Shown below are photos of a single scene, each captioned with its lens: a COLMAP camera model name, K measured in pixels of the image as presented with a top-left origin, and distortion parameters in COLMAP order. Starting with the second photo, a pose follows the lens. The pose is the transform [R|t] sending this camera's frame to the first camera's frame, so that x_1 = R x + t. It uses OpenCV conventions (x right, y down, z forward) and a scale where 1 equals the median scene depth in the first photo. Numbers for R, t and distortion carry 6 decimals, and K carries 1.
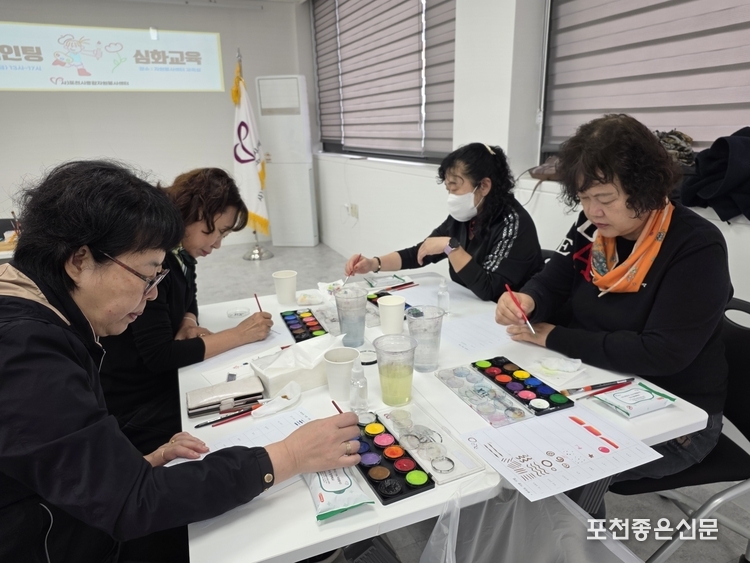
lens RADIAL K [[502.6, 0, 375.3], [0, 502.6, 282.1], [0, 0, 1]] dist [0.004342, 0.005731]
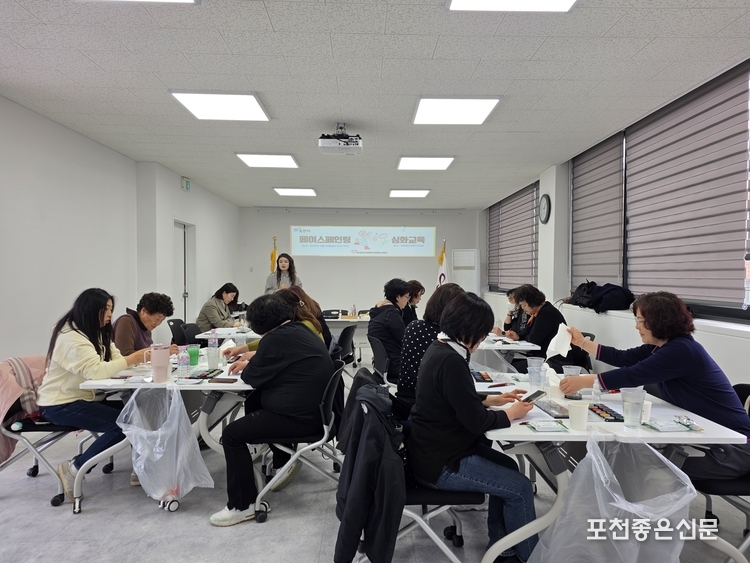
lens RADIAL K [[502.6, 0, 375.0], [0, 502.6, 281.5], [0, 0, 1]] dist [0.004342, 0.005731]
pose [[0.922497, 0.030387, -0.384806, 0.207574], [-0.134510, 0.959718, -0.246676, 0.189274], [0.361810, 0.279318, 0.889424, -0.689847]]
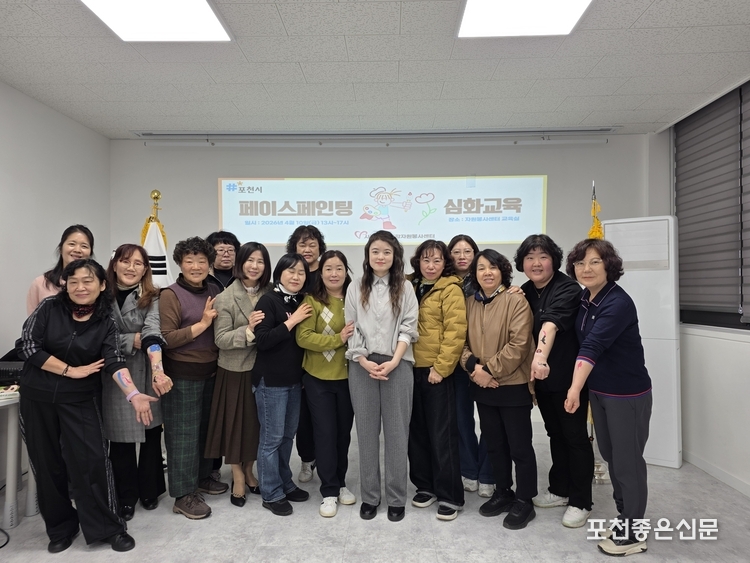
lens RADIAL K [[502.6, 0, 377.4], [0, 502.6, 283.2], [0, 0, 1]] dist [0.004342, 0.005731]
pose [[0.912051, 0.020861, -0.409547, -0.228763], [-0.133032, 0.959745, -0.247372, -0.094358], [0.387900, 0.280098, 0.878111, 0.238346]]
